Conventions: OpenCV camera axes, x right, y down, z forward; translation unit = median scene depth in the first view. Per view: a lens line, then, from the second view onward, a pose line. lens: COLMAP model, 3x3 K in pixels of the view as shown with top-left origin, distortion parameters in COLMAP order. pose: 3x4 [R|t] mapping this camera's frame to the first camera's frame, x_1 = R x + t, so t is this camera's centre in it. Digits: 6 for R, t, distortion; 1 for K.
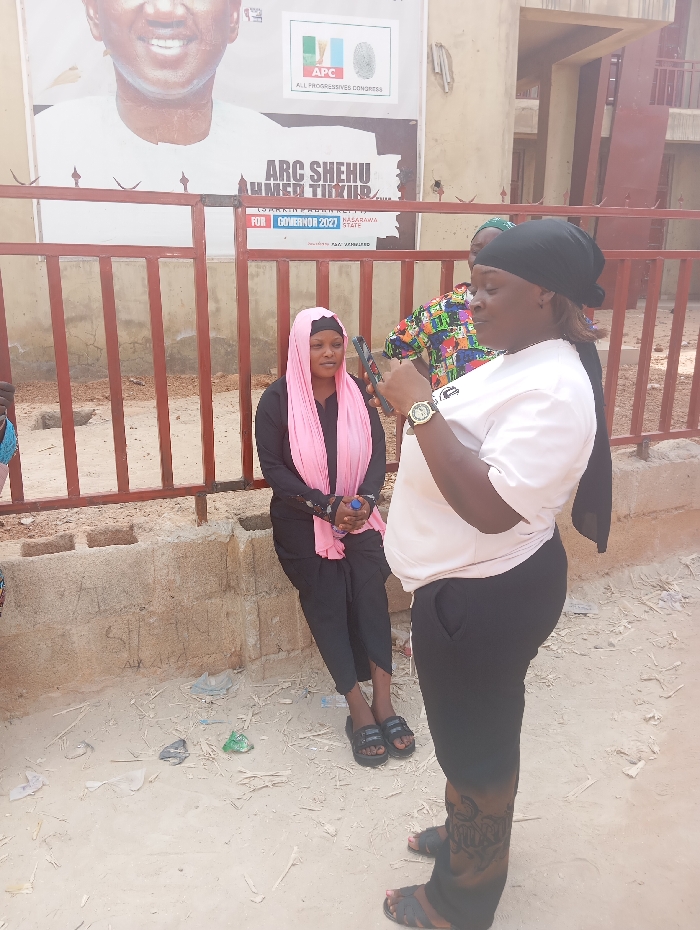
lens RADIAL K [[769.7, 0, 355.5], [0, 769.7, 467.1], [0, 0, 1]] dist [0.042565, -0.075337]
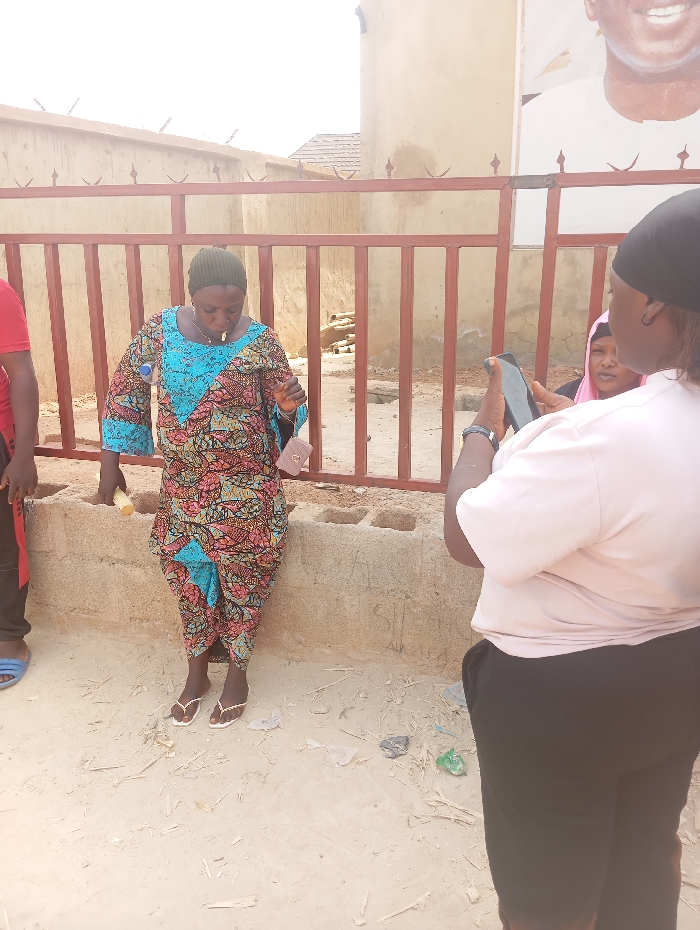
lens RADIAL K [[769.7, 0, 352.5], [0, 769.7, 468.7], [0, 0, 1]] dist [0.042565, -0.075337]
pose [[0.776842, 0.174001, -0.605178, 0.248333], [-0.163990, 0.983805, 0.072358, -0.041661], [0.607967, 0.043032, 0.792795, 0.155053]]
